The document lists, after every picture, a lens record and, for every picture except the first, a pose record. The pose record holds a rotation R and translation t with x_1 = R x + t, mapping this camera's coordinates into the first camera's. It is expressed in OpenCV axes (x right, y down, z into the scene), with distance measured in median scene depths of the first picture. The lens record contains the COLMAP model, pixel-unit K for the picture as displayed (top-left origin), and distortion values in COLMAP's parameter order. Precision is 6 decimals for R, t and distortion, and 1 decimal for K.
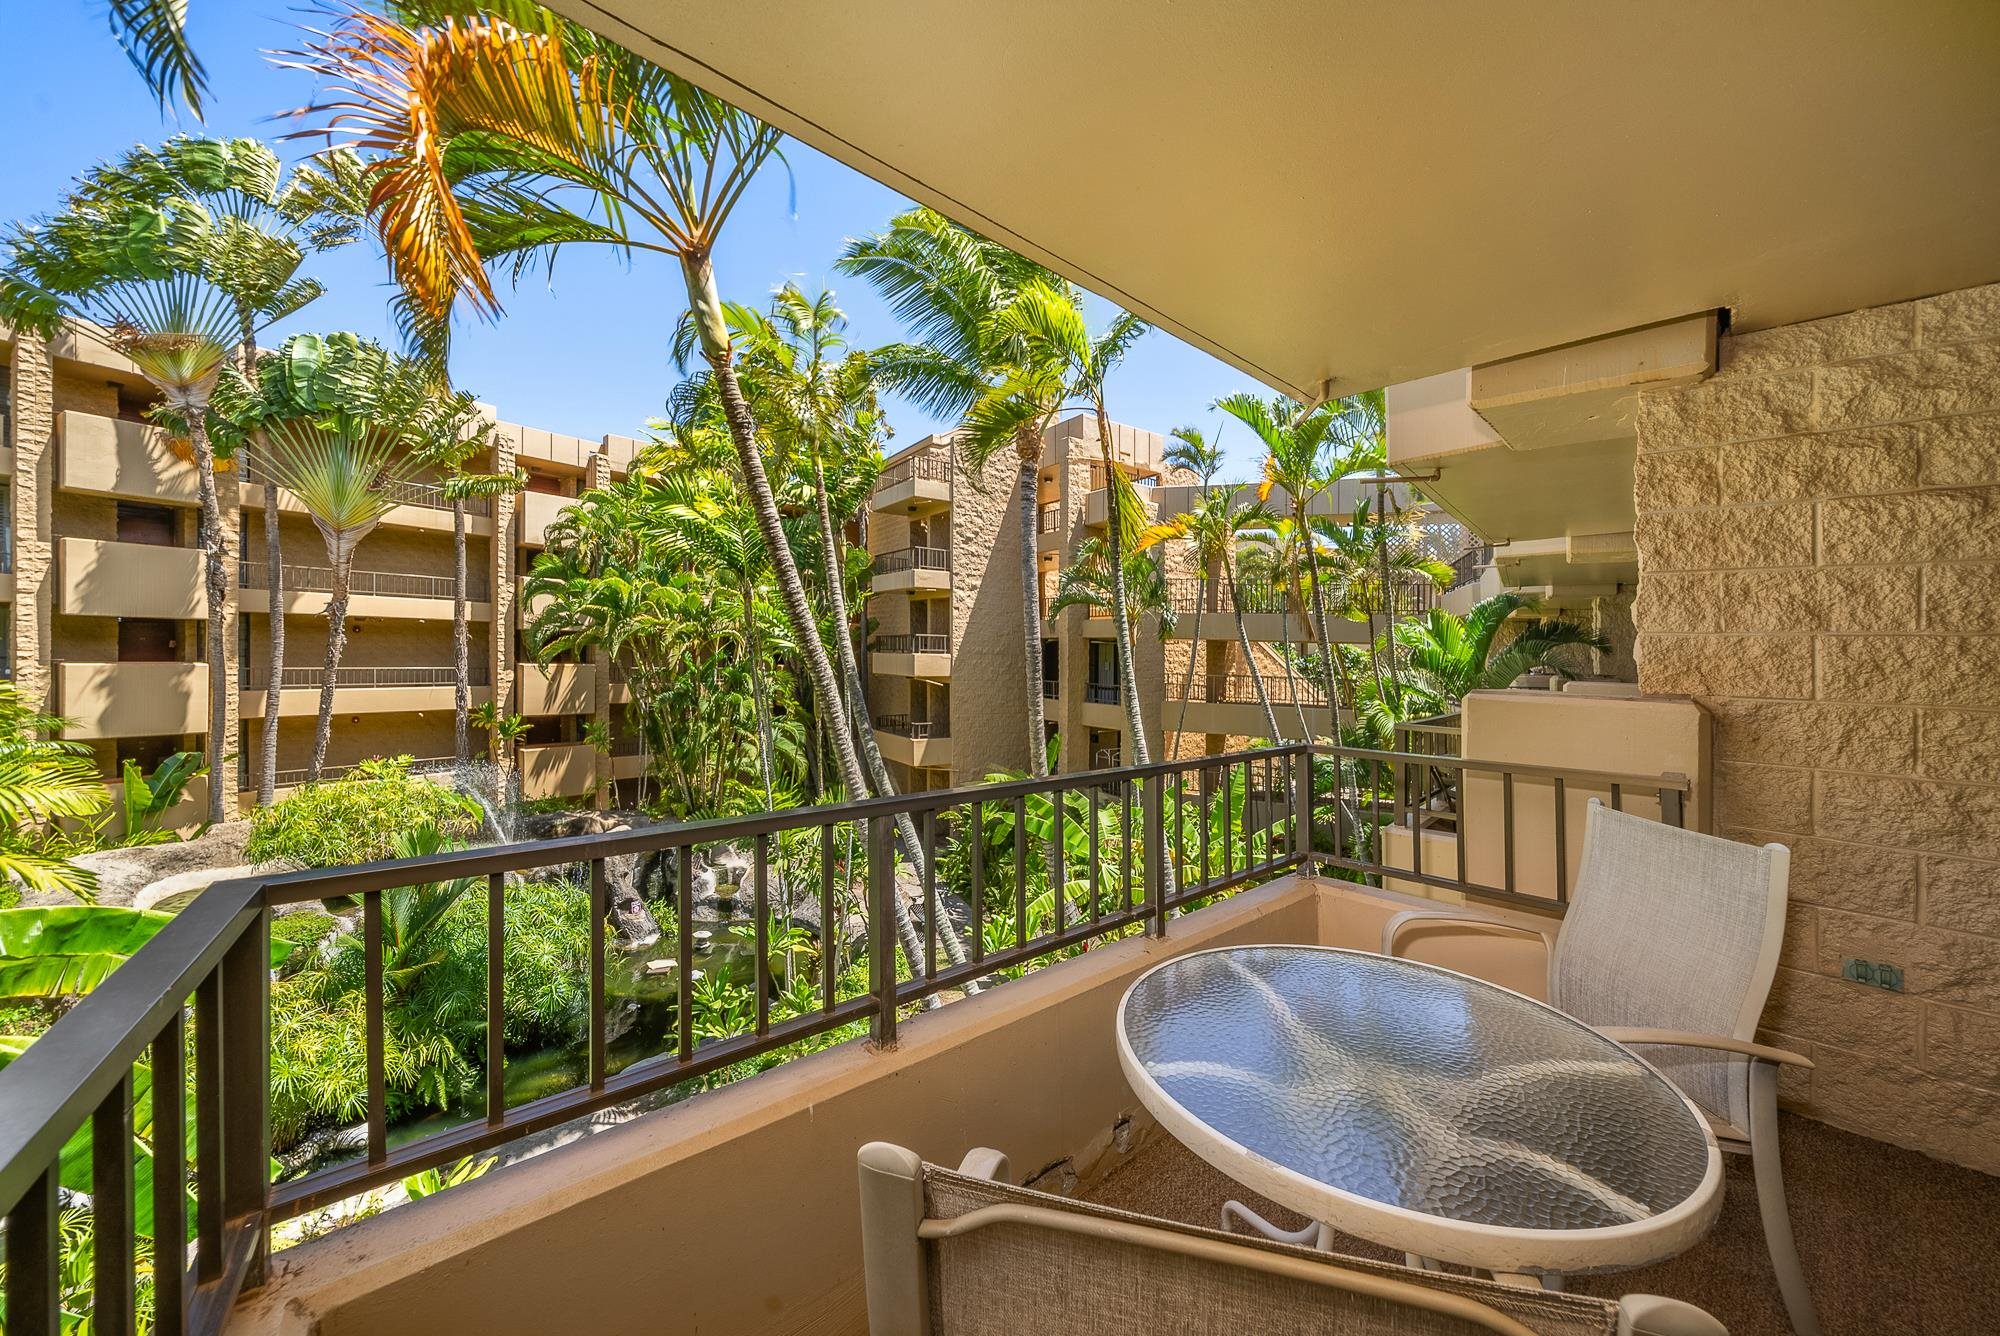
lens RADIAL K [[706.3, 0, 1039.3], [0, 706.3, 647.8], [0, 0, 1]] dist [-0.003586, 0.000780]
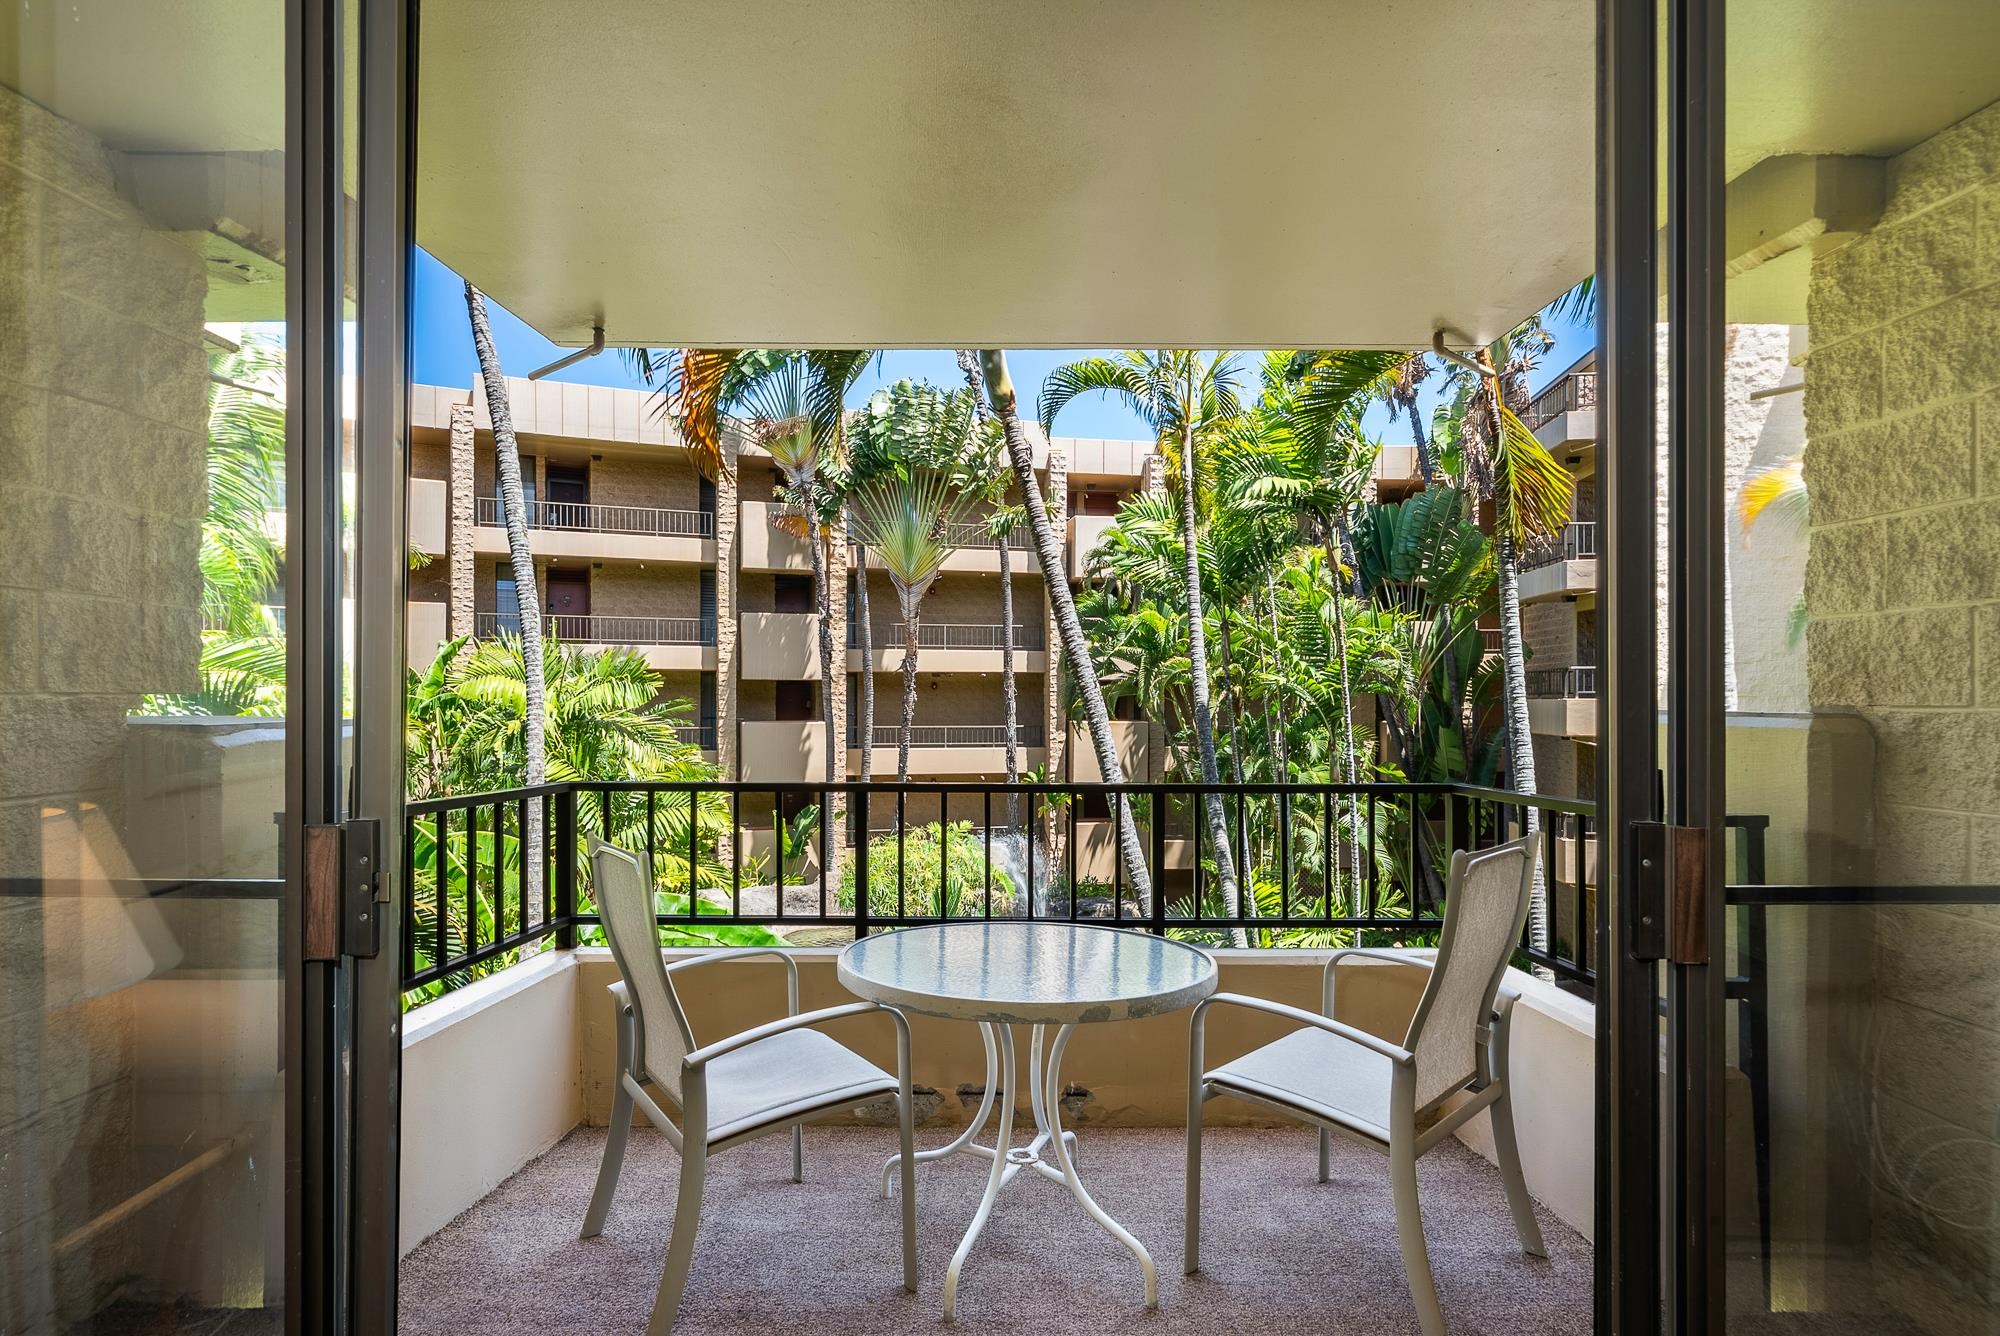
lens RADIAL K [[1119.5, 0, 990.1], [0, 1119.5, 700.6], [0, 0, 1]] dist [0.007243, 0.002247]
pose [[0.726829, -0.020255, -0.686519, 0.137194], [0.021159, 0.999751, -0.007096, 0.006774], [0.686492, -0.009368, 0.727077, -0.044145]]
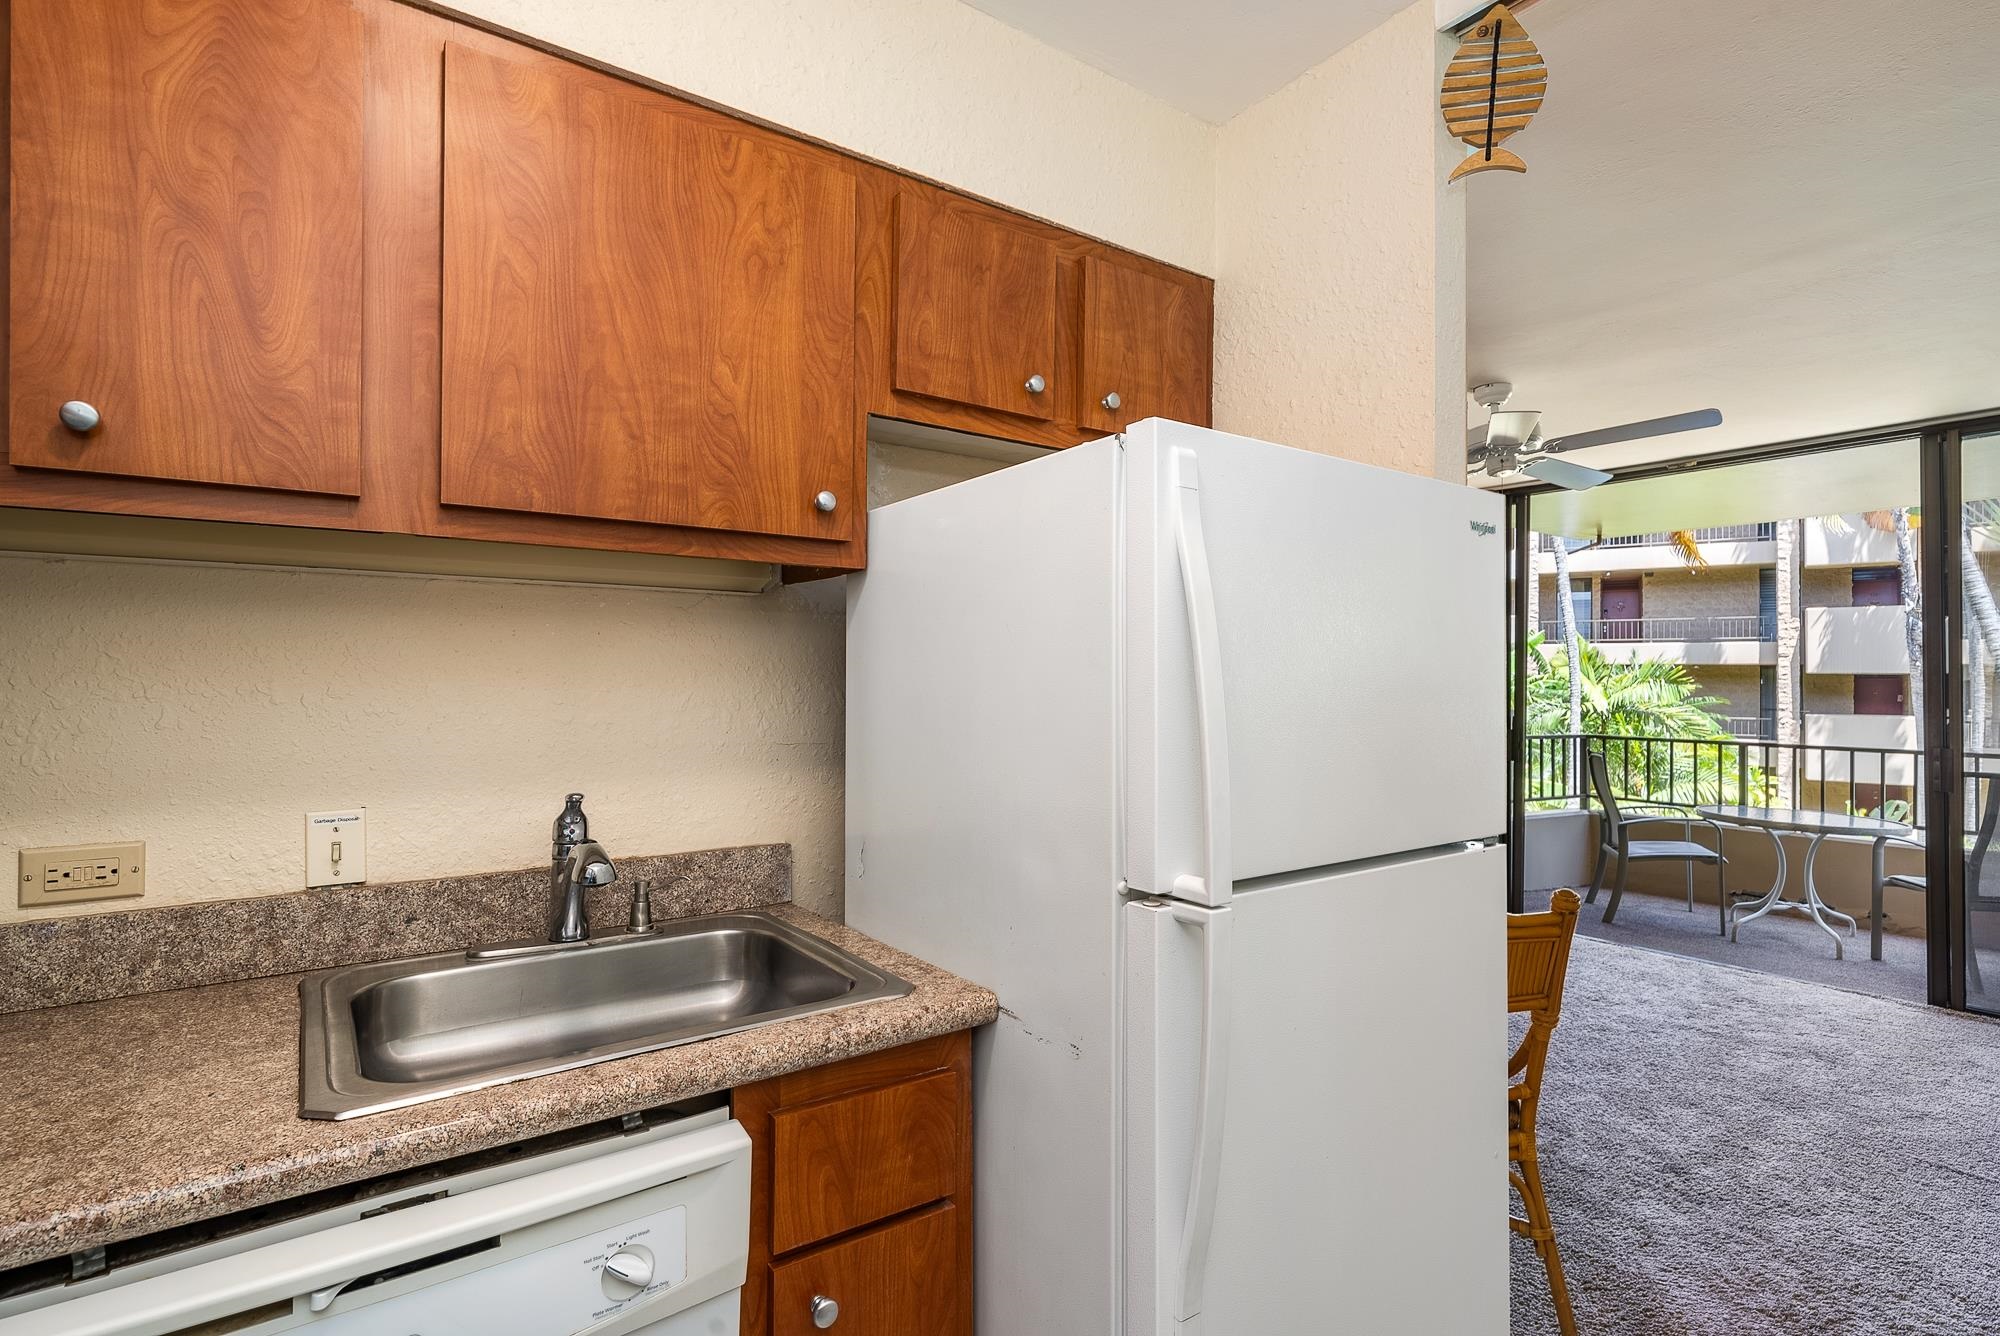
lens RADIAL K [[968.2, 0, 1002.3], [0, 968.2, 664.3], [0, 0, 1]] dist [-0.000273, -0.000039]
pose [[-0.121476, -0.040761, -0.991757, 0.339305], [-0.001843, 0.999164, -0.040840, 0.005288], [0.992593, -0.003133, -0.121449, -0.127504]]
